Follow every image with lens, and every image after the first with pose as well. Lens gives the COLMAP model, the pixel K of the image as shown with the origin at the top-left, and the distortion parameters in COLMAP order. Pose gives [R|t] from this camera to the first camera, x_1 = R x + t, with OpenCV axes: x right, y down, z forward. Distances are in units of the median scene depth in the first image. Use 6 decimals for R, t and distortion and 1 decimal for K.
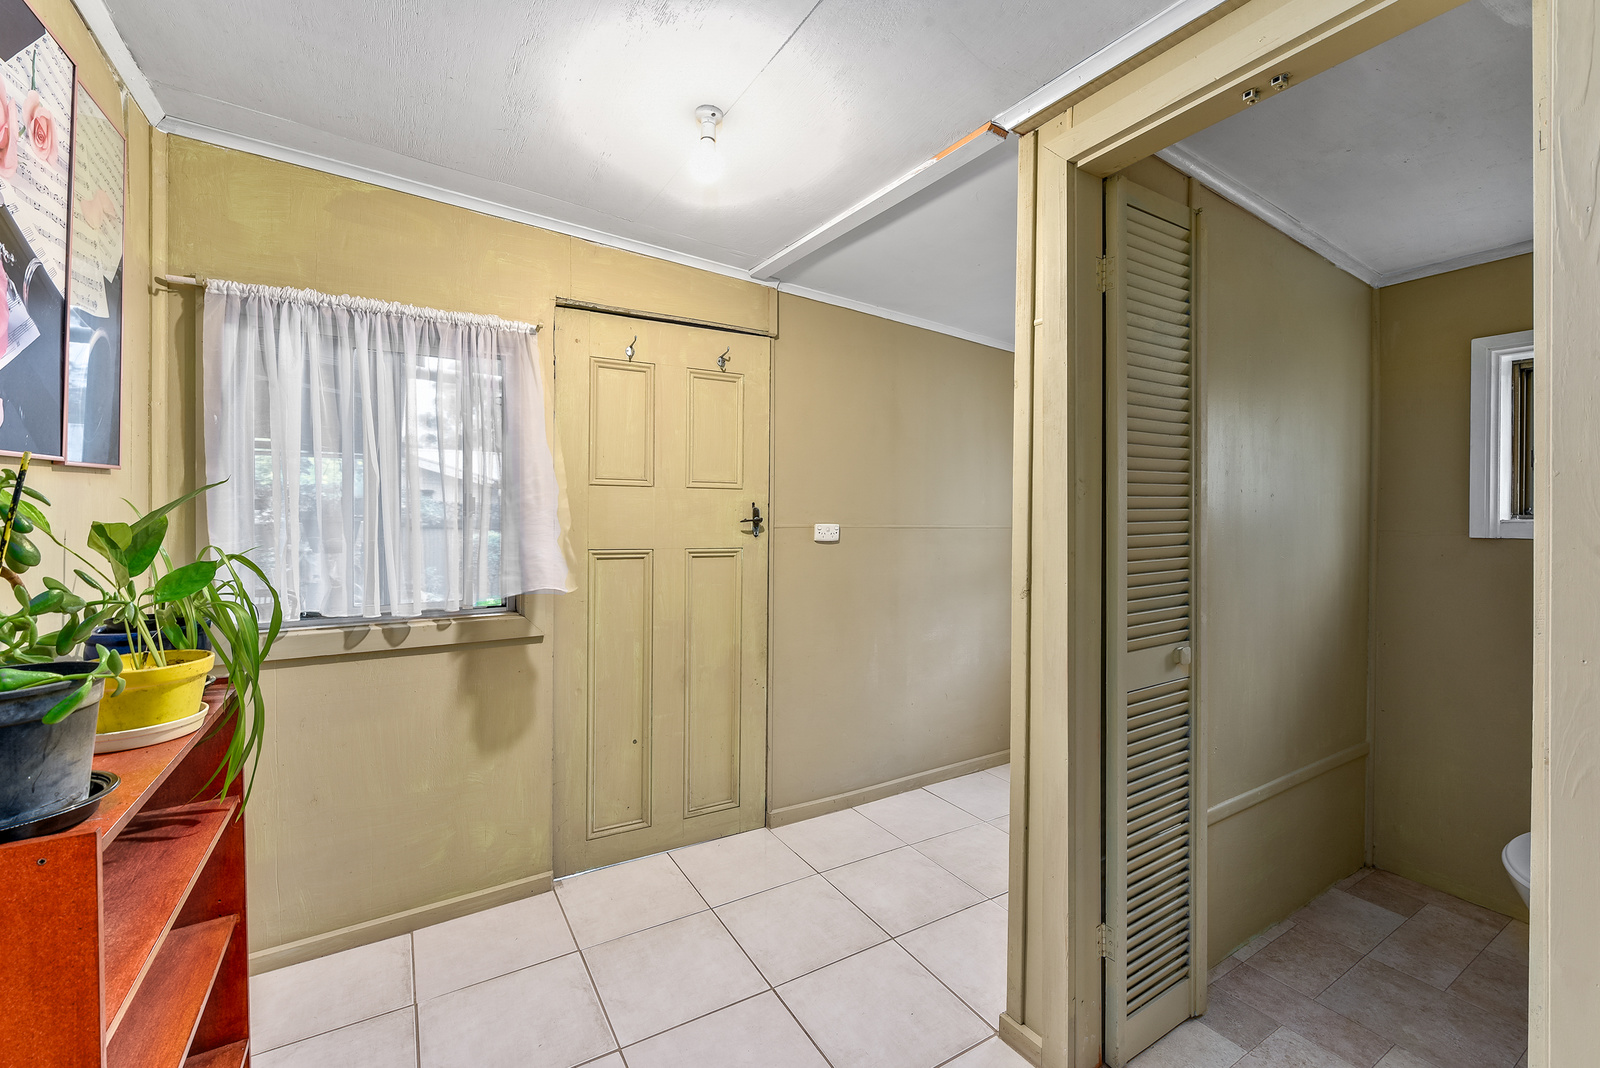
lens RADIAL K [[658.7, 0, 792.0], [0, 658.7, 527.3], [0, 0, 1]] dist [-0.002163, -0.000255]
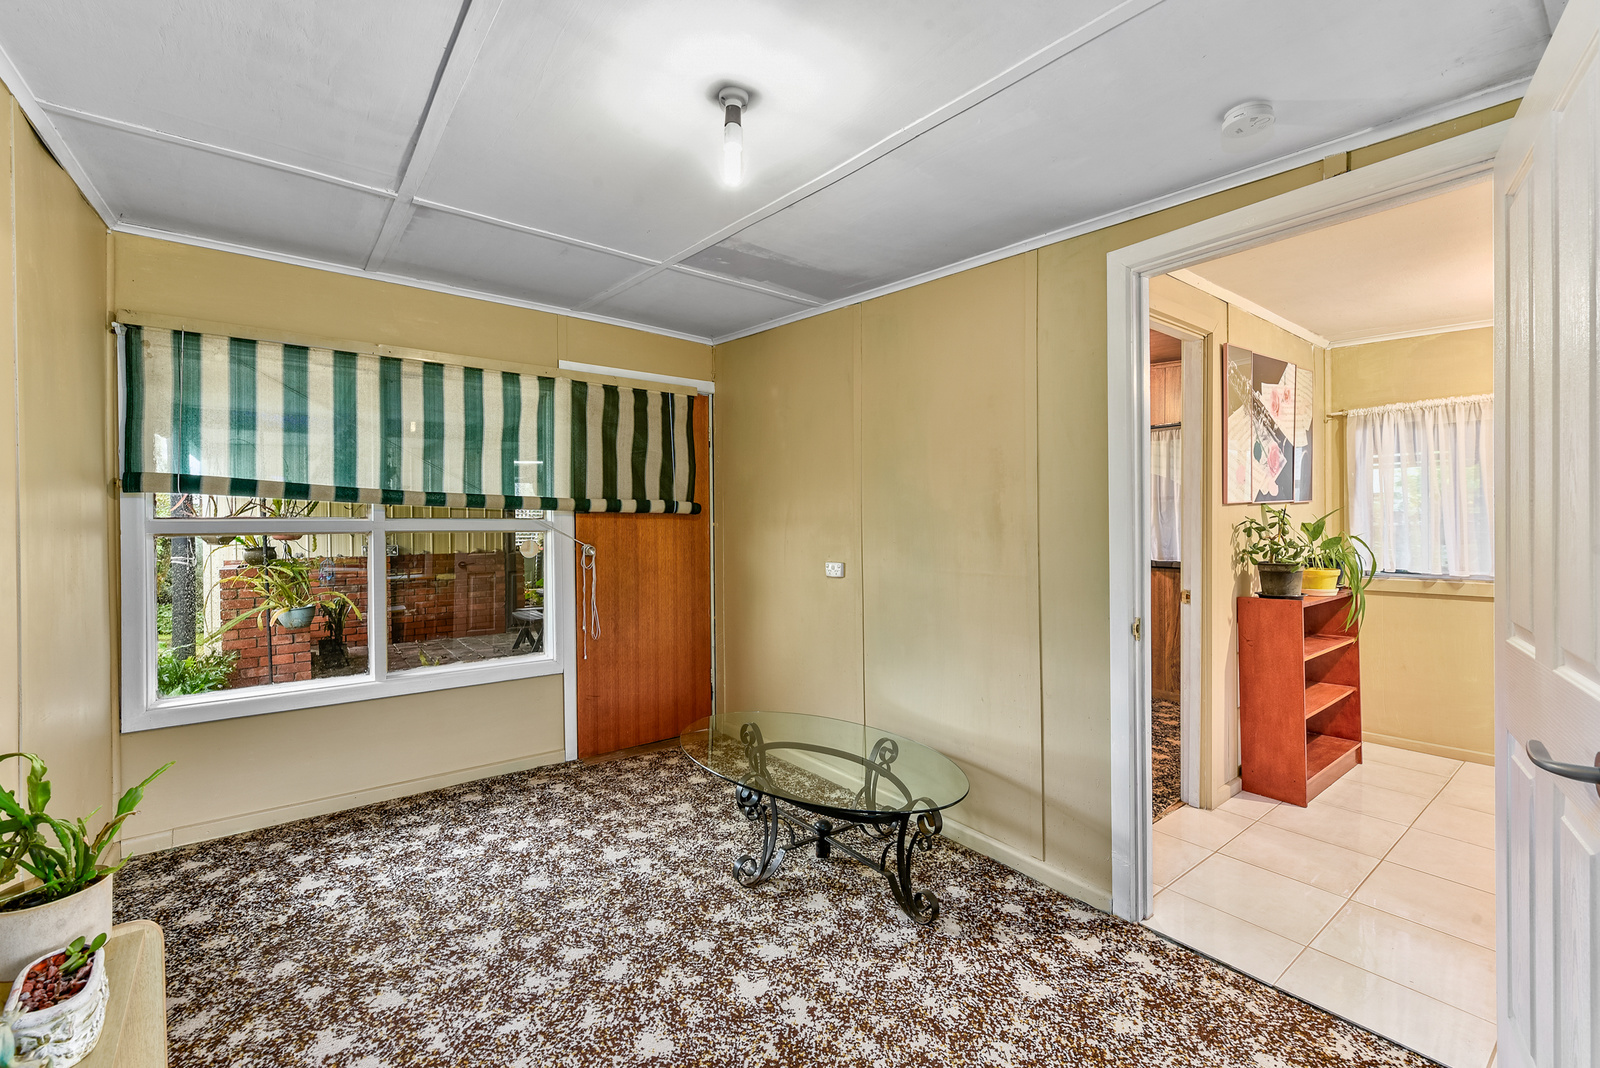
lens RADIAL K [[658.7, 0, 792.0], [0, 658.7, 527.3], [0, 0, 1]] dist [-0.002163, -0.000255]
pose [[0.088096, -0.006163, -0.996093, 1.110064], [-0.001941, 0.999978, -0.006359, 0.023609], [0.996110, 0.002493, 0.088082, -1.021473]]
